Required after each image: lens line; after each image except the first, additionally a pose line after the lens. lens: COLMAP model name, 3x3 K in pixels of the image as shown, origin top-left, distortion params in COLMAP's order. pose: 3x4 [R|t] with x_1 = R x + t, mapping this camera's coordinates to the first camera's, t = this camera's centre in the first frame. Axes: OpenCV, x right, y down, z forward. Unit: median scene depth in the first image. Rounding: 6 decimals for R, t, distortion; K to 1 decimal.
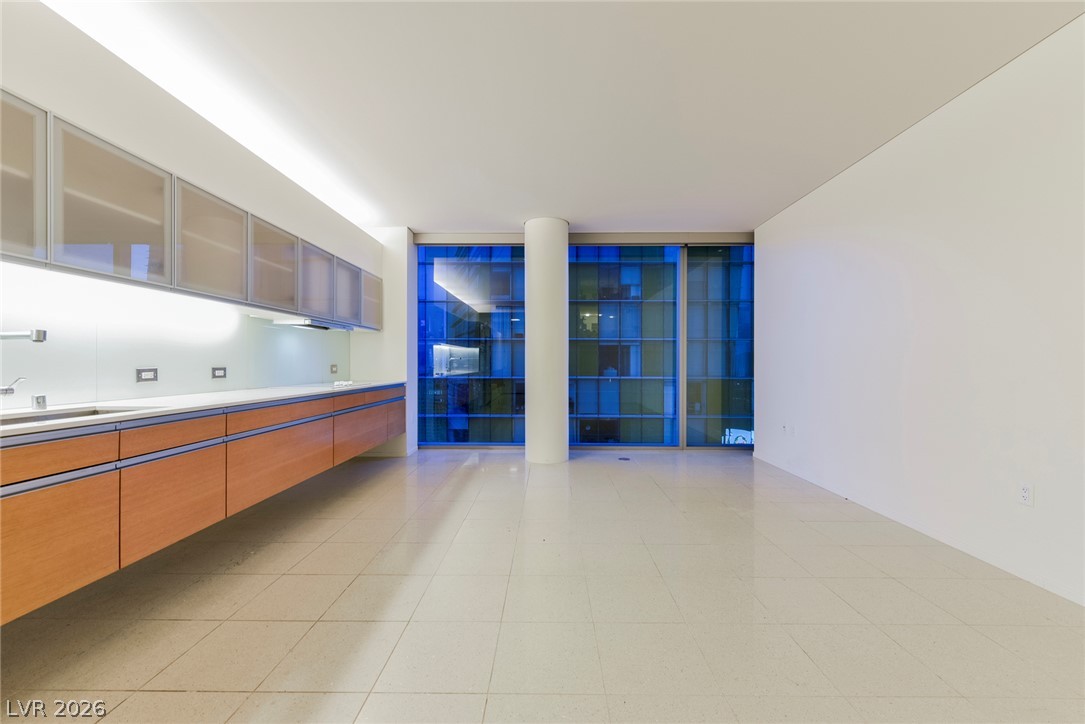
lens RADIAL K [[424.1, 0, 545.7], [0, 424.1, 365.3], [0, 0, 1]] dist [0.006823, -0.003122]
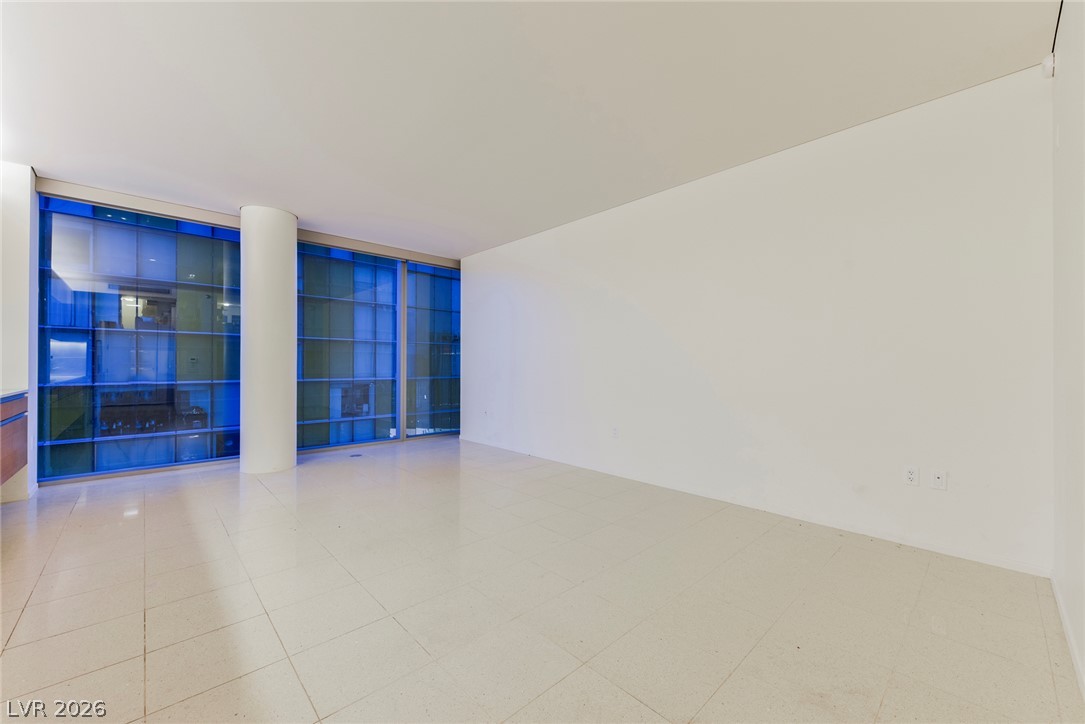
lens RADIAL K [[424.1, 0, 544.8], [0, 424.1, 366.4], [0, 0, 1]] dist [0.006823, -0.003122]
pose [[0.722466, -0.000931, 0.691406, -0.203570], [0.000941, 0.999999, 0.000363, -0.000485], [-0.691406, 0.000388, 0.722467, -0.082478]]
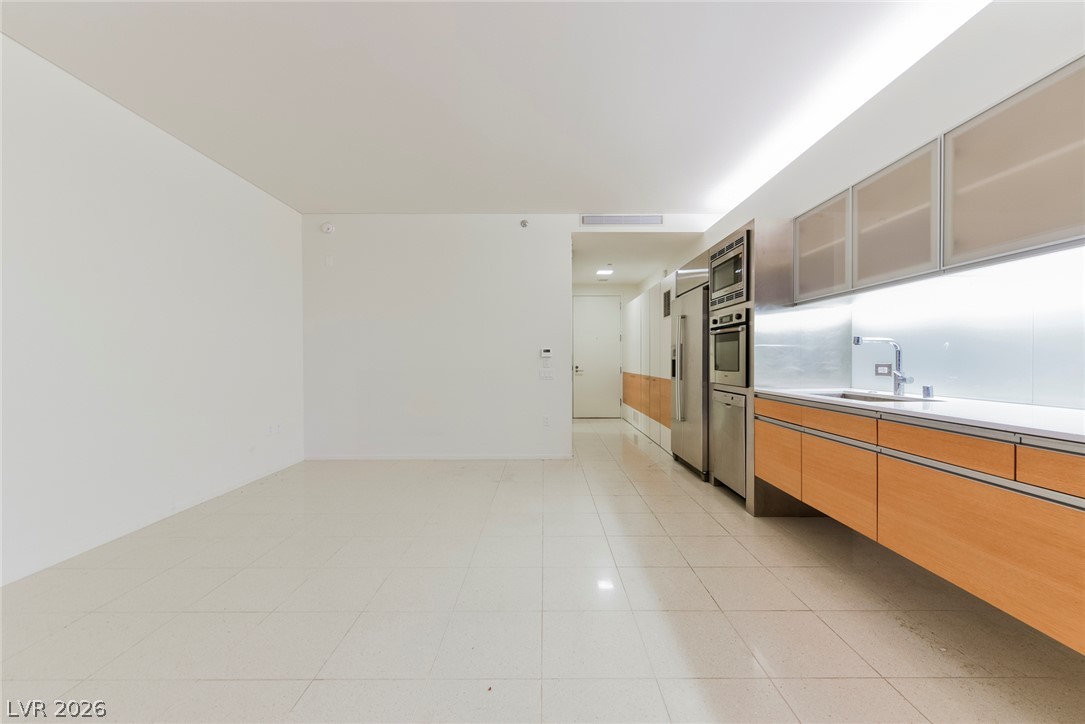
lens RADIAL K [[424.1, 0, 544.7], [0, 424.1, 363.4], [0, 0, 1]] dist [0.006823, -0.003122]
pose [[-0.999952, -0.001426, -0.009708, -0.036934], [-0.001550, 0.999917, 0.012778, -0.002813], [0.009689, 0.012792, -0.999871, 0.834991]]
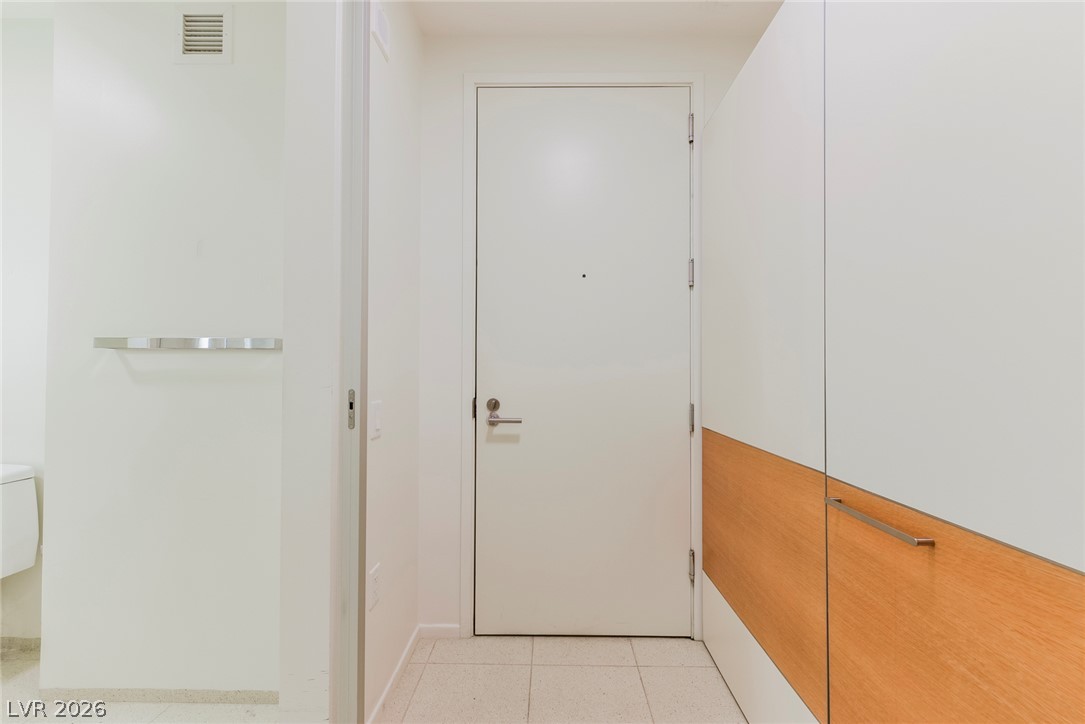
lens RADIAL K [[424.1, 0, 541.8], [0, 424.1, 364.3], [0, 0, 1]] dist [0.006823, -0.003122]
pose [[-0.999979, -0.006255, -0.001690, -0.218198], [-0.006249, 0.999973, -0.003779, -0.000795], [0.001714, -0.003768, -0.999991, -0.438071]]
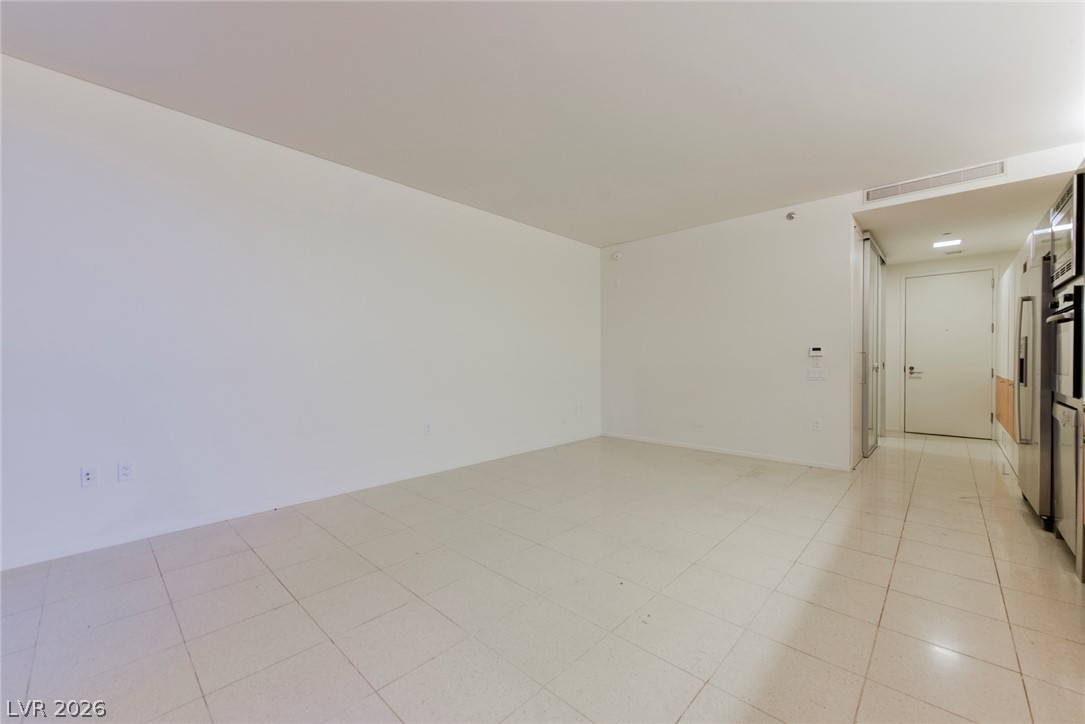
lens RADIAL K [[424.1, 0, 545.7], [0, 424.1, 364.9], [0, 0, 1]] dist [0.006823, -0.003122]
pose [[-0.735629, -0.008986, 0.677325, -0.235212], [0.003967, 0.999838, 0.017573, -0.004107], [-0.677373, 0.015614, -0.735474, 0.908059]]
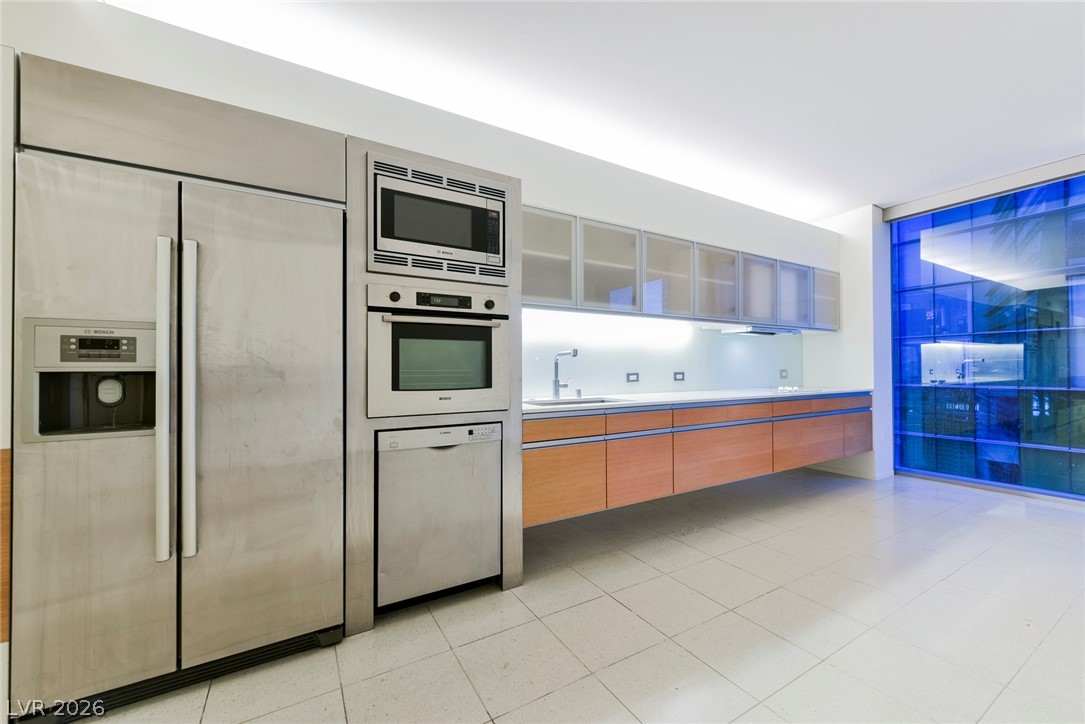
lens RADIAL K [[424.1, 0, 545.2], [0, 424.1, 365.1], [0, 0, 1]] dist [0.006823, -0.003122]
pose [[0.518635, -0.012796, -0.854900, 0.053029], [0.002079, 0.999904, -0.013705, 0.000228], [0.854993, 0.005331, 0.518612, 0.017268]]
